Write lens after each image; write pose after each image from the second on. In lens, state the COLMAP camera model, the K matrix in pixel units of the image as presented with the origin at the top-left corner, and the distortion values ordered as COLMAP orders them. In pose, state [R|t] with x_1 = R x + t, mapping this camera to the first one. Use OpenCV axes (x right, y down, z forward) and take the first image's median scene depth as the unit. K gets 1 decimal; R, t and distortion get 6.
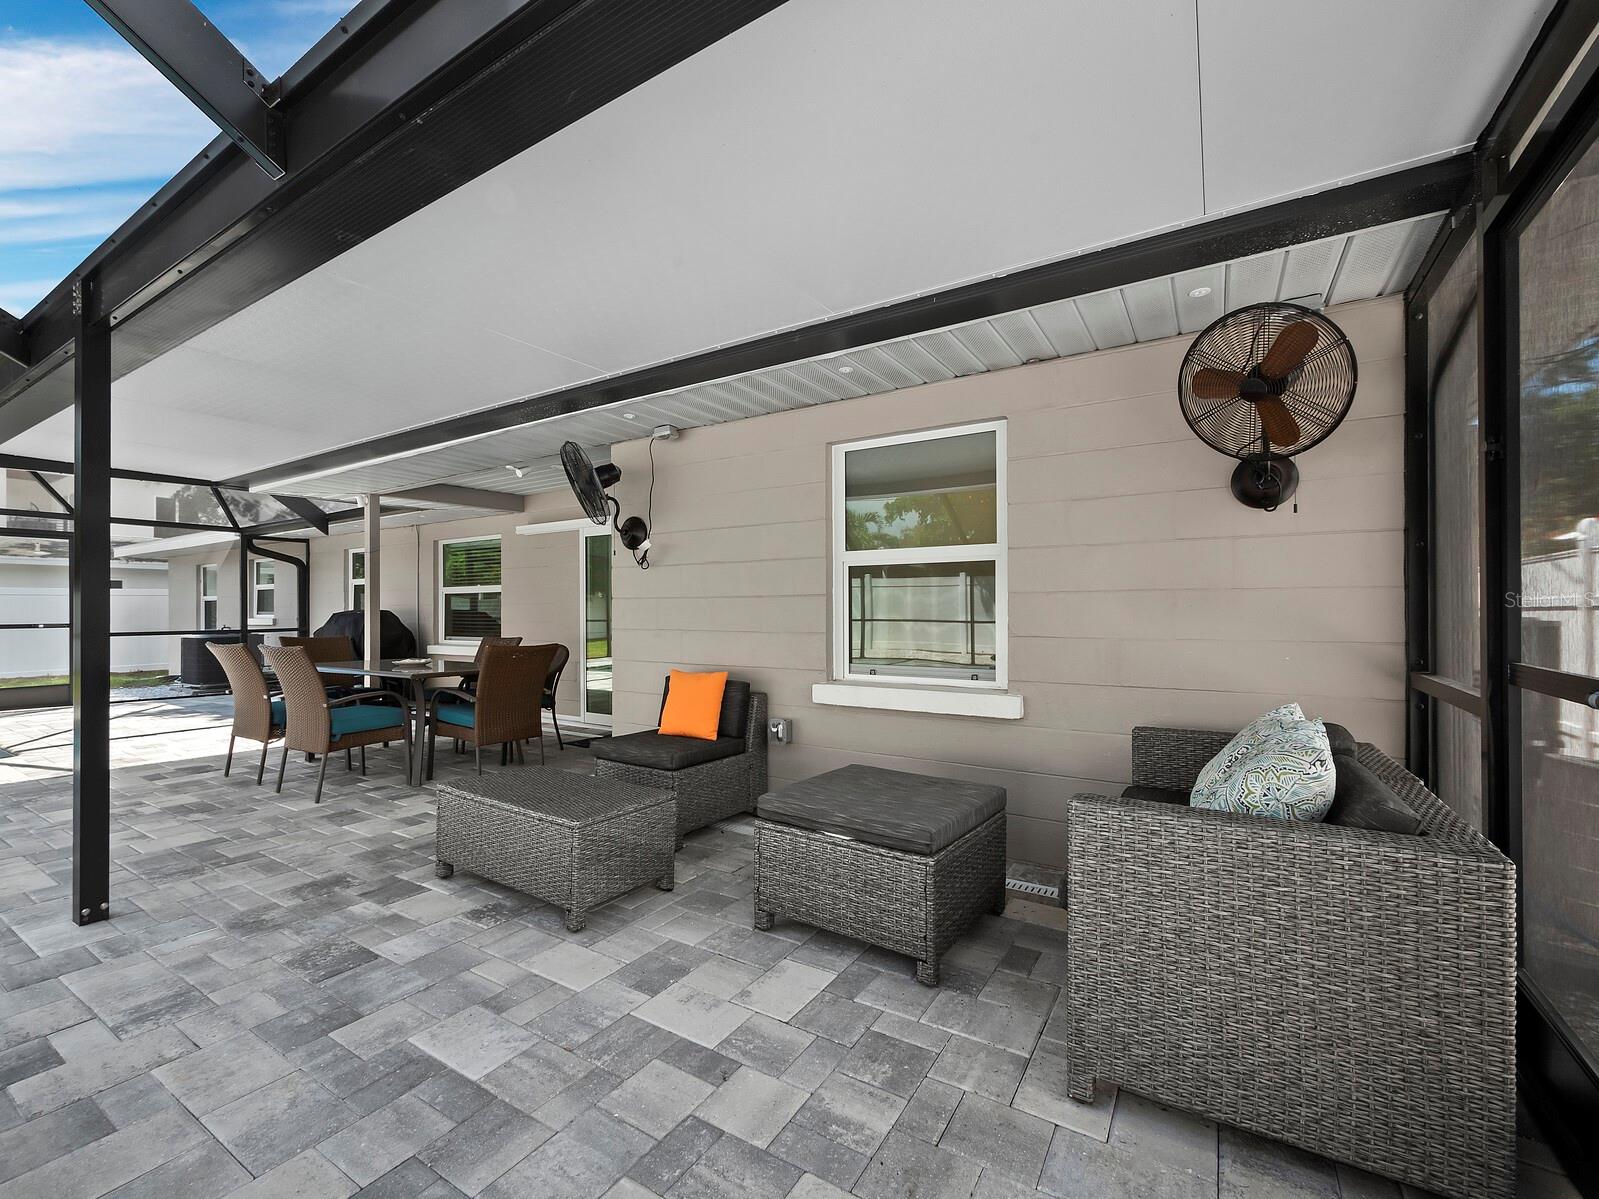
lens RADIAL K [[677.5, 0, 796.1], [0, 677.5, 593.4], [0, 0, 1]] dist [0.002046, 0.000300]
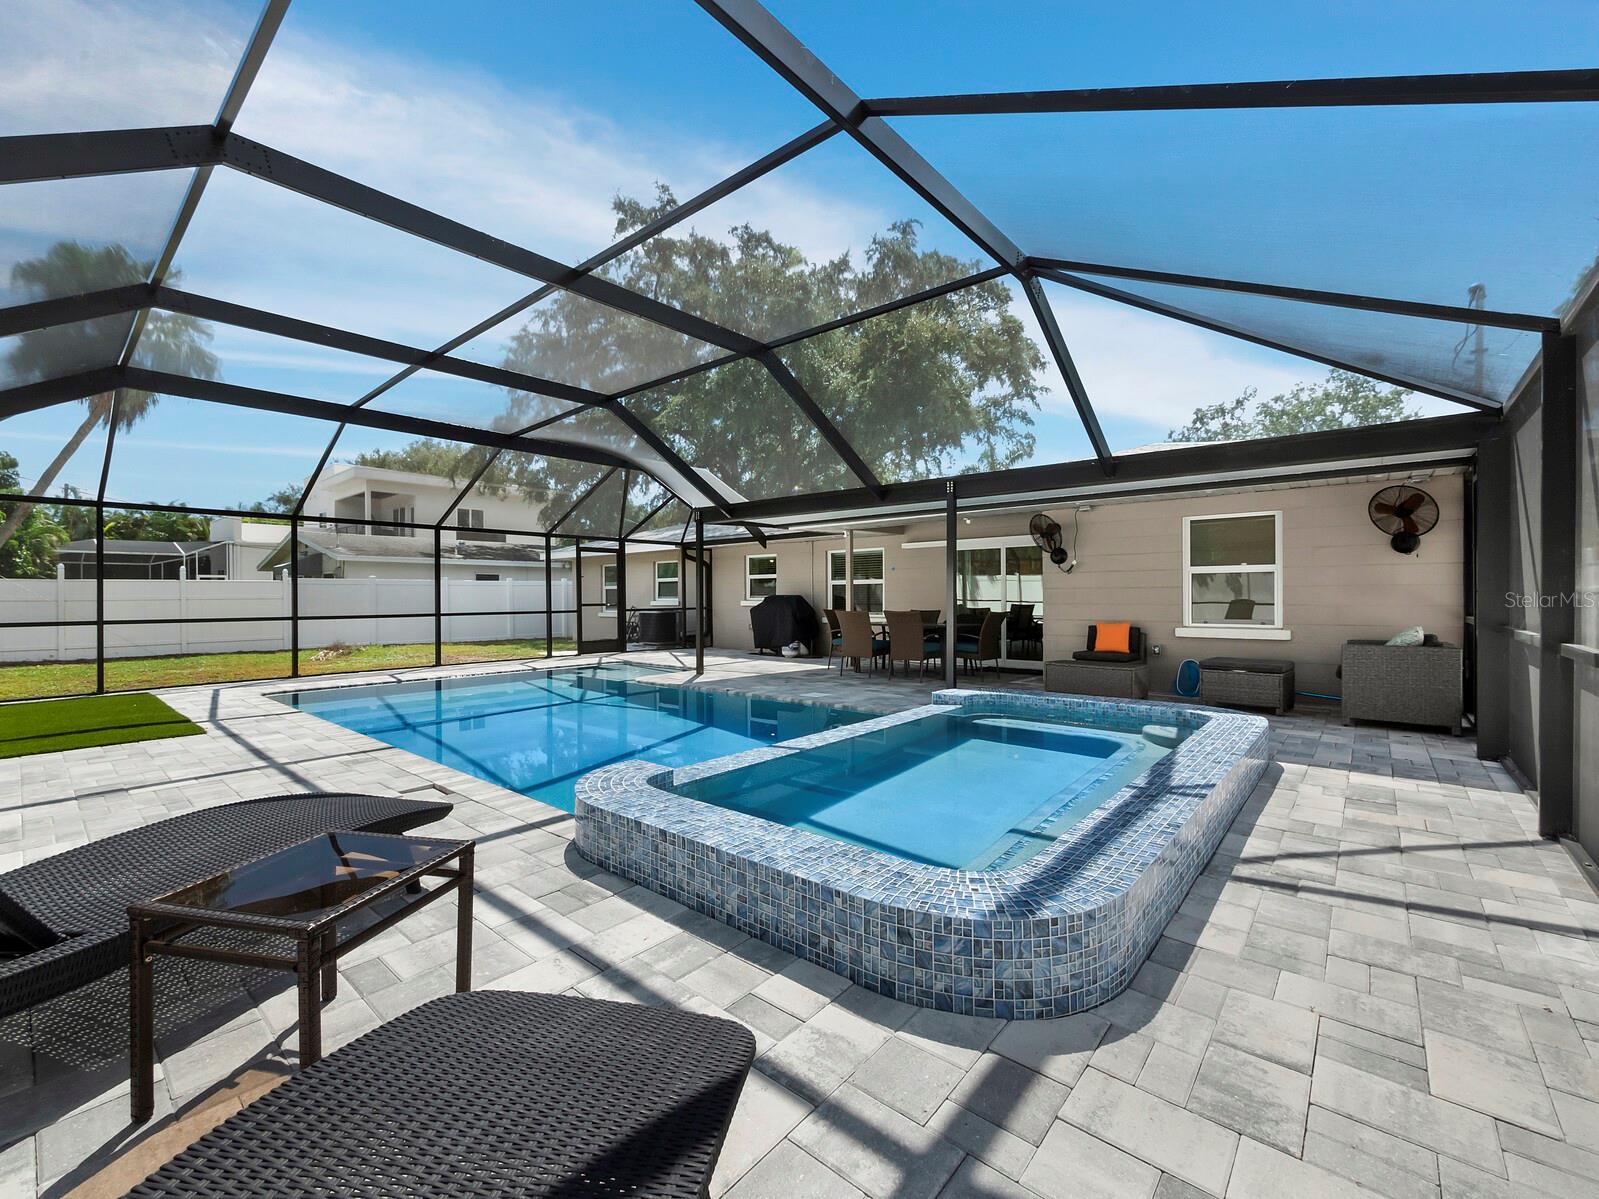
lens RADIAL K [[659.4, 0, 825.7], [0, 659.4, 589.2], [0, 0, 1]] dist [0.001244, 0.000138]
pose [[0.991236, -0.001392, -0.132098, -1.001961], [0.002902, 0.999933, 0.011244, -0.022963], [0.132073, -0.011529, 0.991173, -1.534956]]
